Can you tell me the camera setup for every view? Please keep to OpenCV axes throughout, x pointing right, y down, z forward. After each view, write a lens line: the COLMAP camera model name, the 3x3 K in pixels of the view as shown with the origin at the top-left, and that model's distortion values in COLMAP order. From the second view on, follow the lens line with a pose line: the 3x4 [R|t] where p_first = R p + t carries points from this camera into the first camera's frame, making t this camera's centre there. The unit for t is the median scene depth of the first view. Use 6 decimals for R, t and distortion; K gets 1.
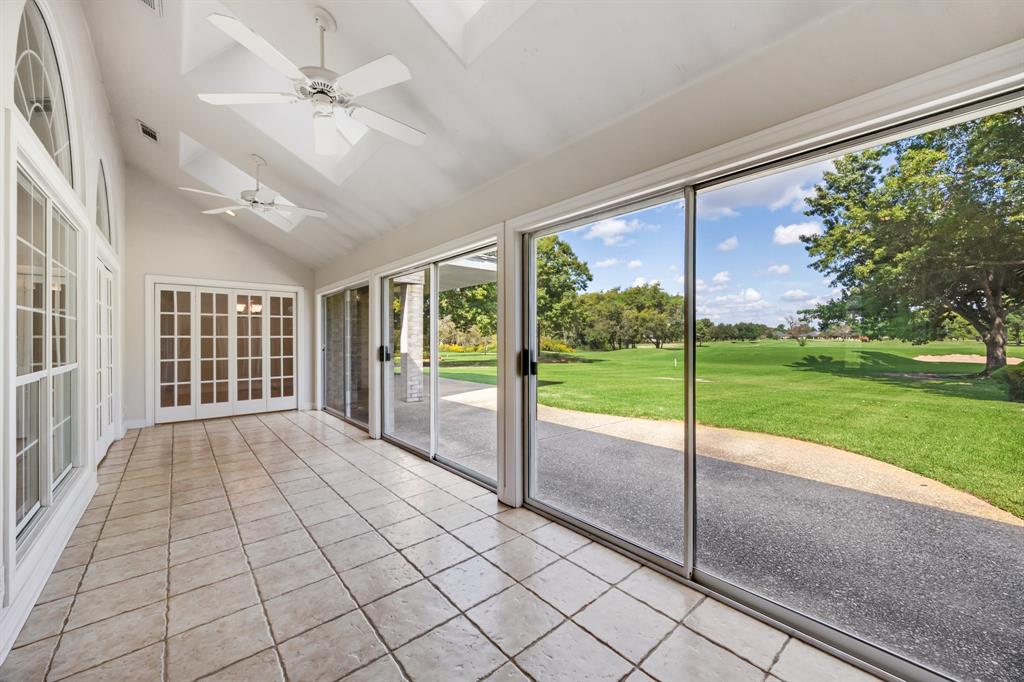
lens RADIAL K [[391.9, 0, 512.4], [0, 391.9, 339.1], [0, 0, 1]] dist [-0.004249, 0.001330]
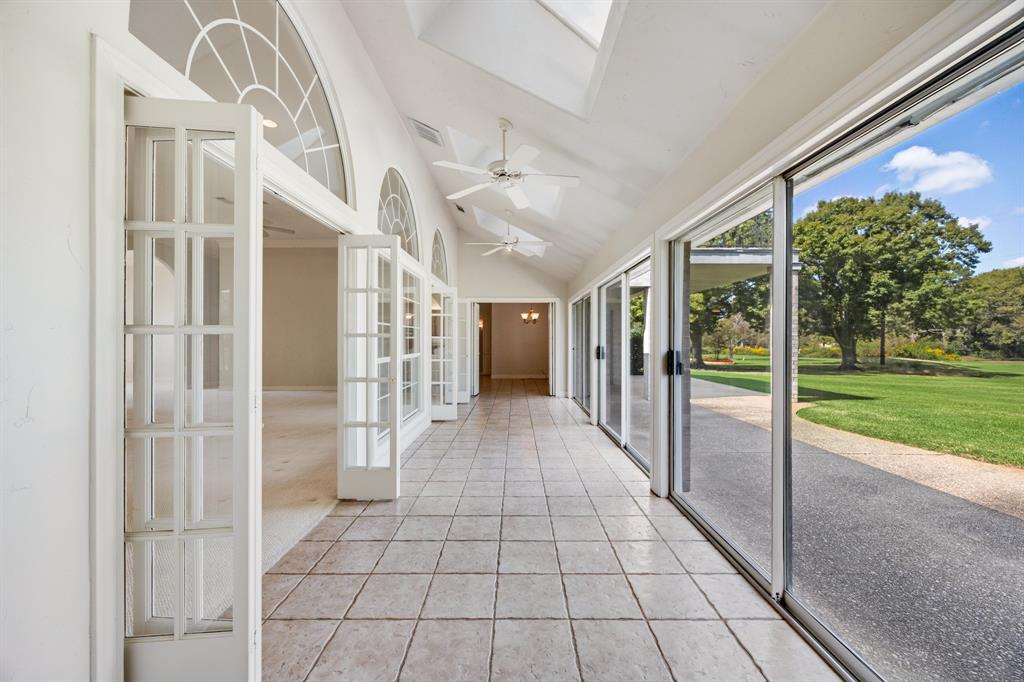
lens RADIAL K [[391.9, 0, 514.7], [0, 391.9, 341.7], [0, 0, 1]] dist [-0.004249, 0.001330]
pose [[0.754400, 0.005846, -0.656389, 0.153469], [-0.003140, 0.999981, 0.005298, -0.000576], [0.656408, -0.001936, 0.754404, -0.028266]]
